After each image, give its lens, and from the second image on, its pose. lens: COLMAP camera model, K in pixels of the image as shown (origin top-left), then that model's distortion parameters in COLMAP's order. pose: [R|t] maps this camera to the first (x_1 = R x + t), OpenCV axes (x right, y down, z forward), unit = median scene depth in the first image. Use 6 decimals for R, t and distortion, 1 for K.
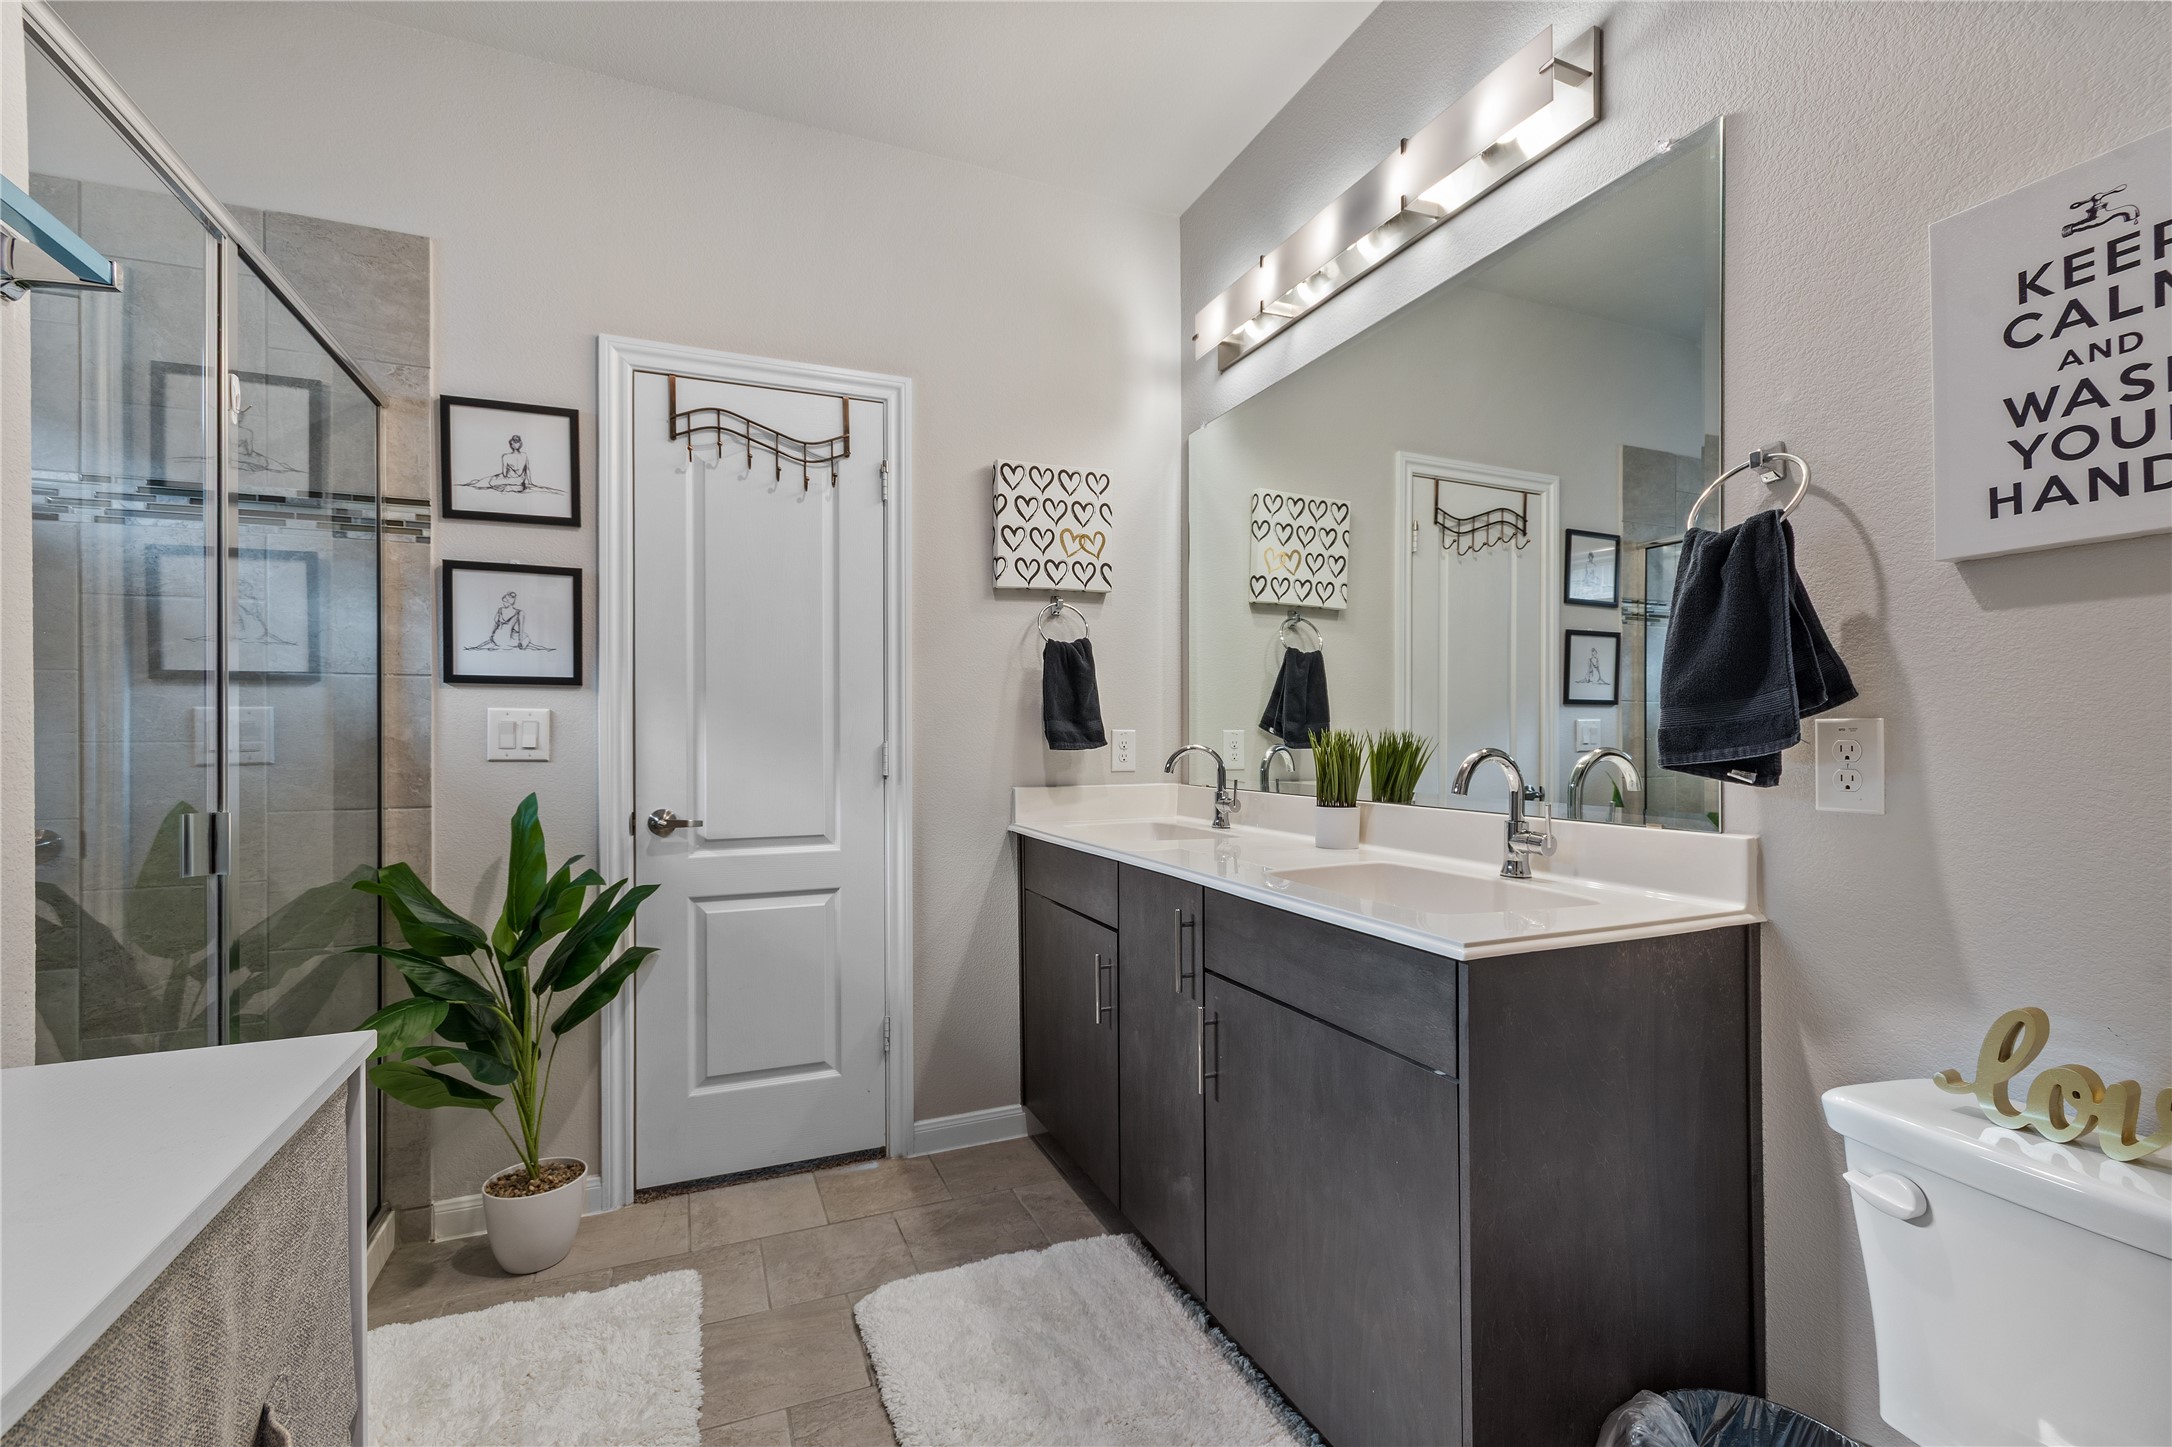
lens RADIAL K [[952.8, 0, 1083.4], [0, 952.8, 737.5], [0, 0, 1]] dist [0.003390, 0.000396]
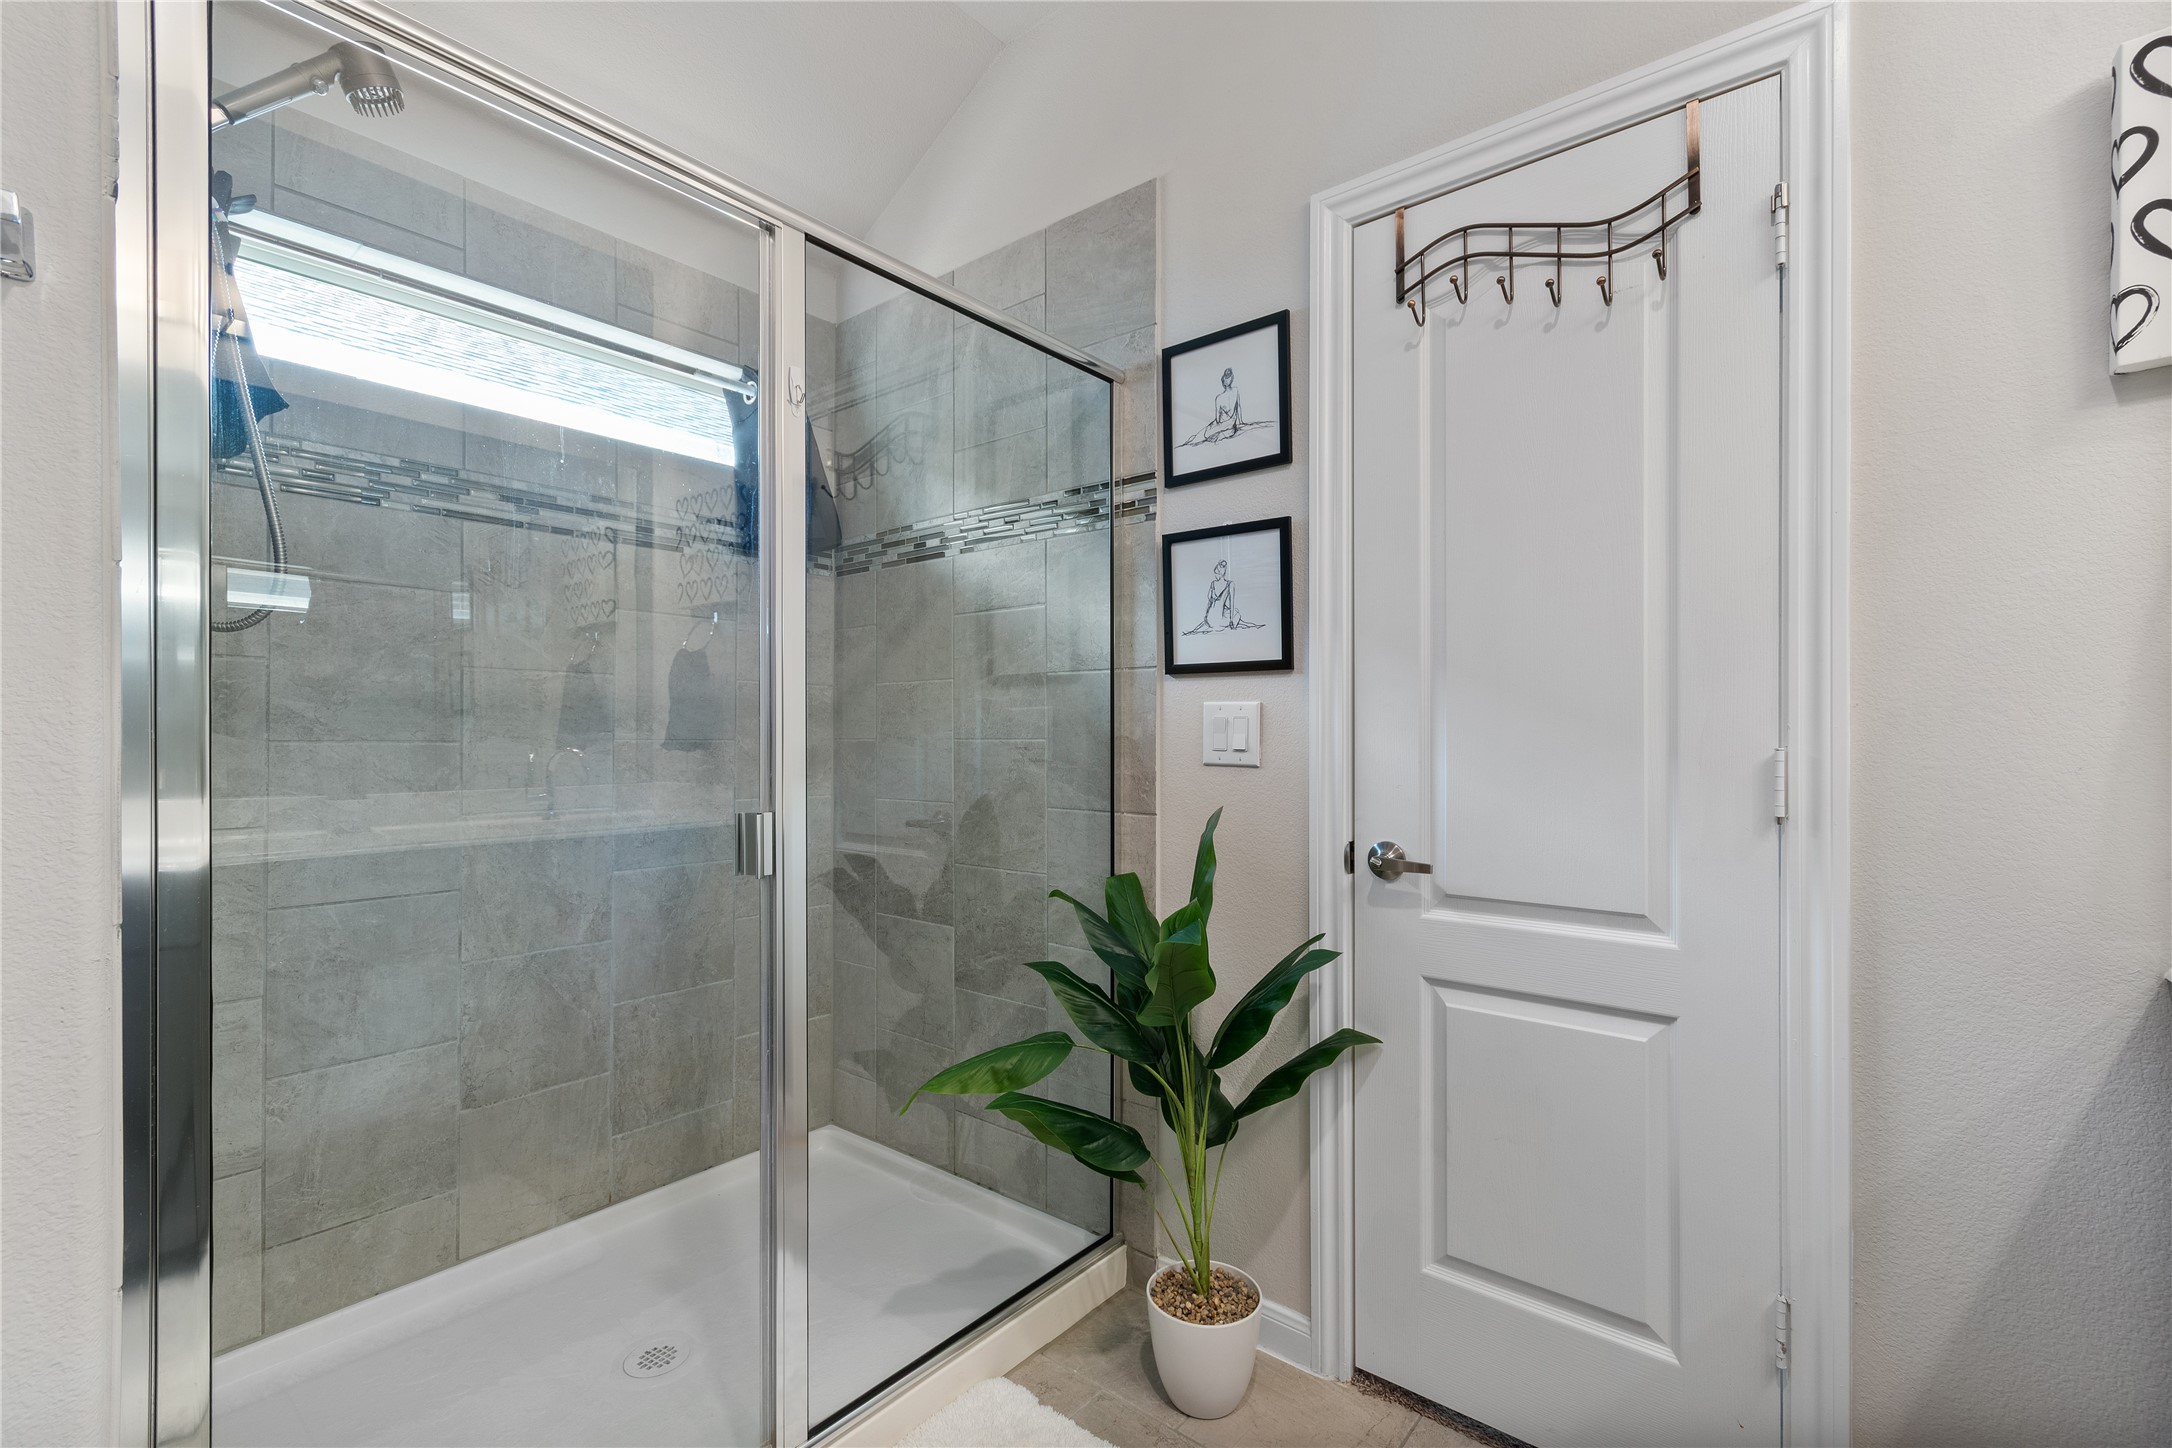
lens RADIAL K [[952.8, 0, 1083.4], [0, 952.8, 738.0], [0, 0, 1]] dist [0.003390, 0.000396]
pose [[0.469132, 0.005708, -0.883110, 0.071822], [-0.004742, 0.999981, 0.003945, -0.001826], [0.883115, 0.002337, 0.469150, 0.502069]]
